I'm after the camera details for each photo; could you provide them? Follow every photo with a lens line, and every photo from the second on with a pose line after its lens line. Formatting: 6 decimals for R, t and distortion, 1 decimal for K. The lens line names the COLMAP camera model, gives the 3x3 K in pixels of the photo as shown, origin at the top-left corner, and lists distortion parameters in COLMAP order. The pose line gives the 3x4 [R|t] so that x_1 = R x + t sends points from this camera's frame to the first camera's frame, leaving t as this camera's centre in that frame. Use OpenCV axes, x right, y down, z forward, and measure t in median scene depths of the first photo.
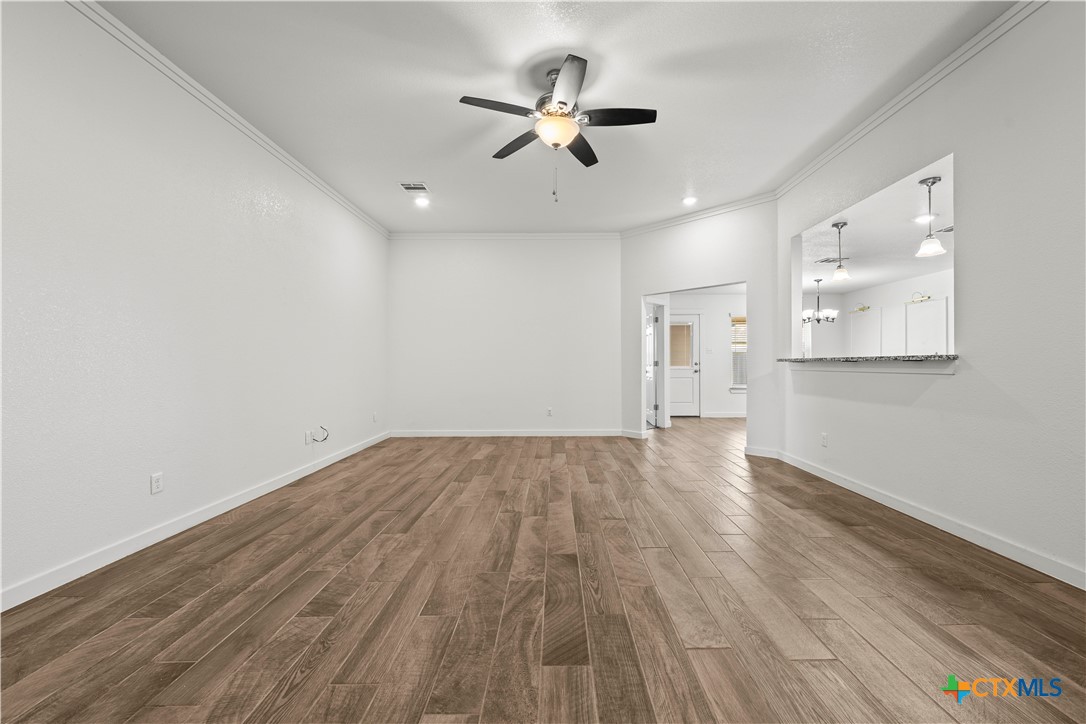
lens RADIAL K [[430.9, 0, 556.6], [0, 430.9, 362.0], [0, 0, 1]] dist [0.000896, 0.000040]
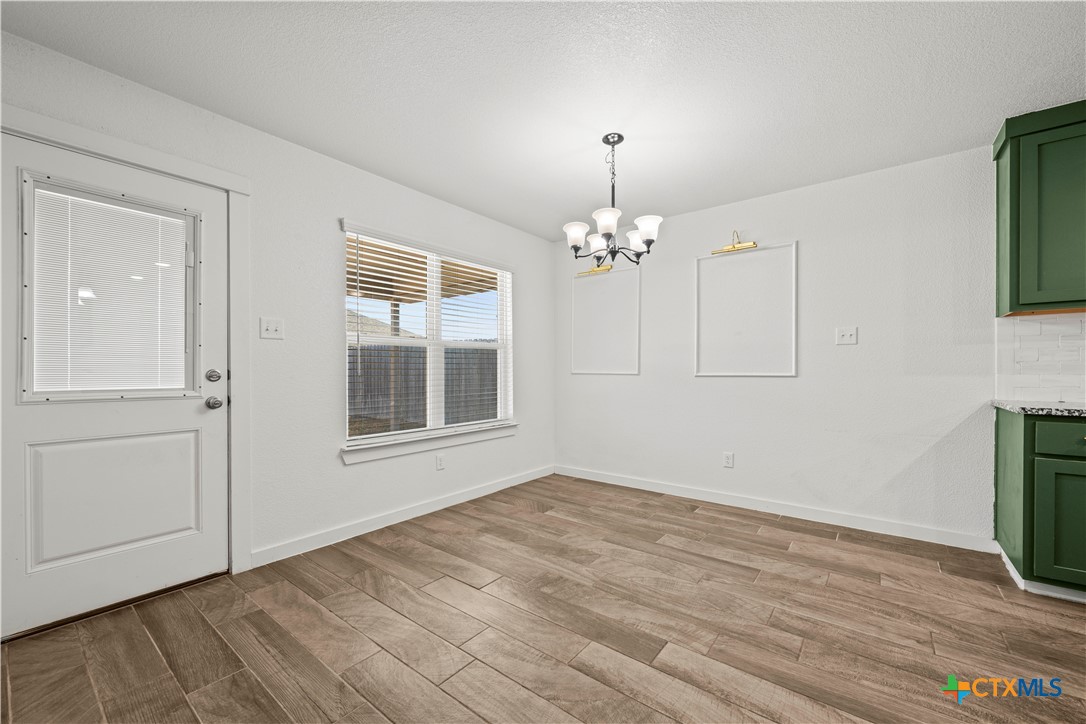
lens RADIAL K [[426.9, 0, 549.7], [0, 426.9, 371.6], [0, 0, 1]] dist [0.000407, -0.000062]
pose [[0.617710, 0.001041, 0.786405, 0.680700], [-0.001494, 0.999999, -0.000150, 0.003093], [-0.786404, -0.001082, 0.617711, 1.878252]]
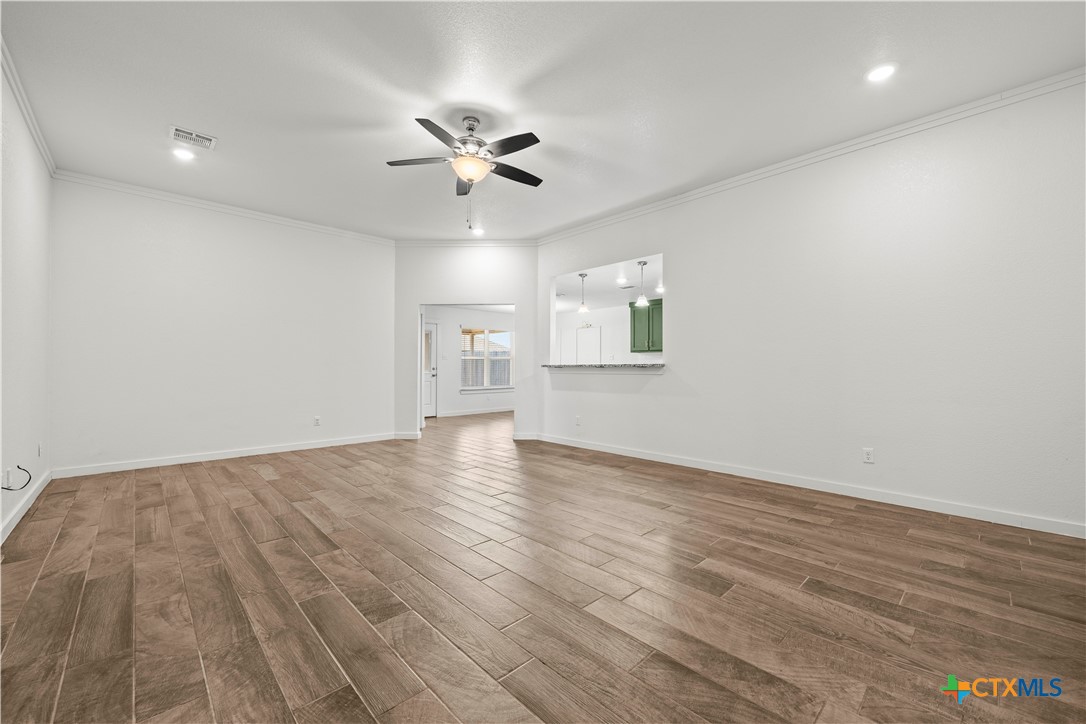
lens RADIAL K [[431.2, 0, 548.9], [0, 431.2, 362.8], [0, 0, 1]] dist [-0.000450, -0.000266]
pose [[0.723692, 0.012468, 0.690010, -0.612179], [-0.004944, 0.999905, -0.012882, 0.004861], [-0.690105, 0.005911, 0.723685, 0.010784]]
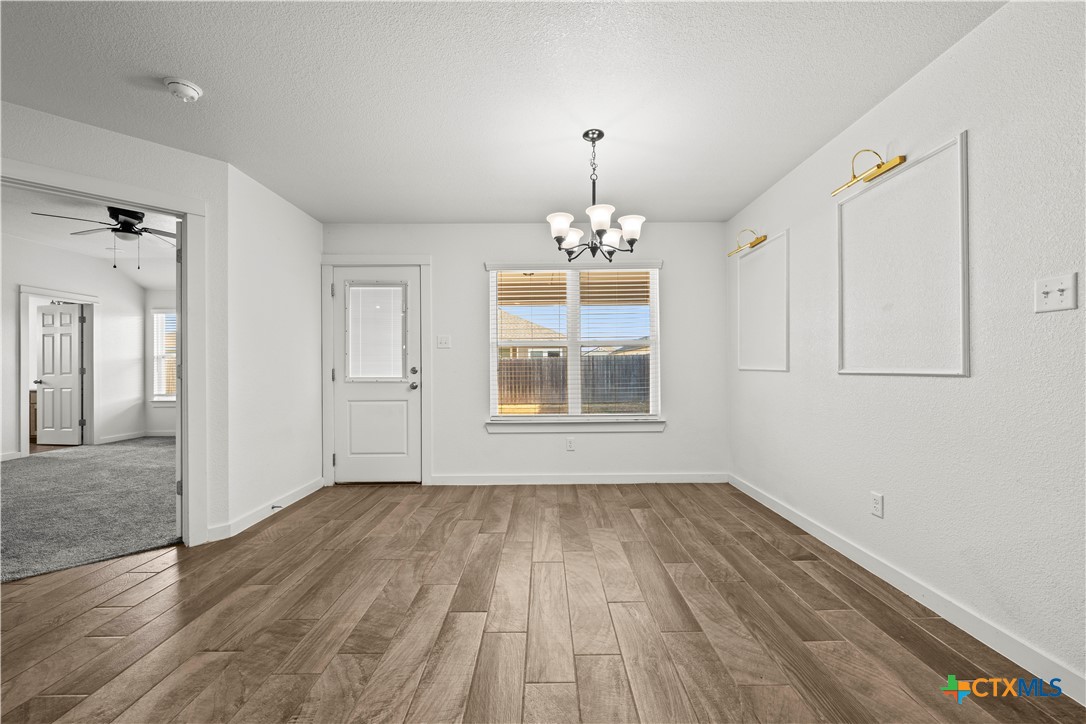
lens RADIAL K [[428.0, 0, 551.7], [0, 428.0, 362.7], [0, 0, 1]] dist [-0.000409, -0.000084]
pose [[0.999979, -0.002682, 0.005959, 1.298562], [0.002736, 0.999956, -0.009012, 0.000087], [-0.005934, 0.009028, 0.999942, 1.480825]]
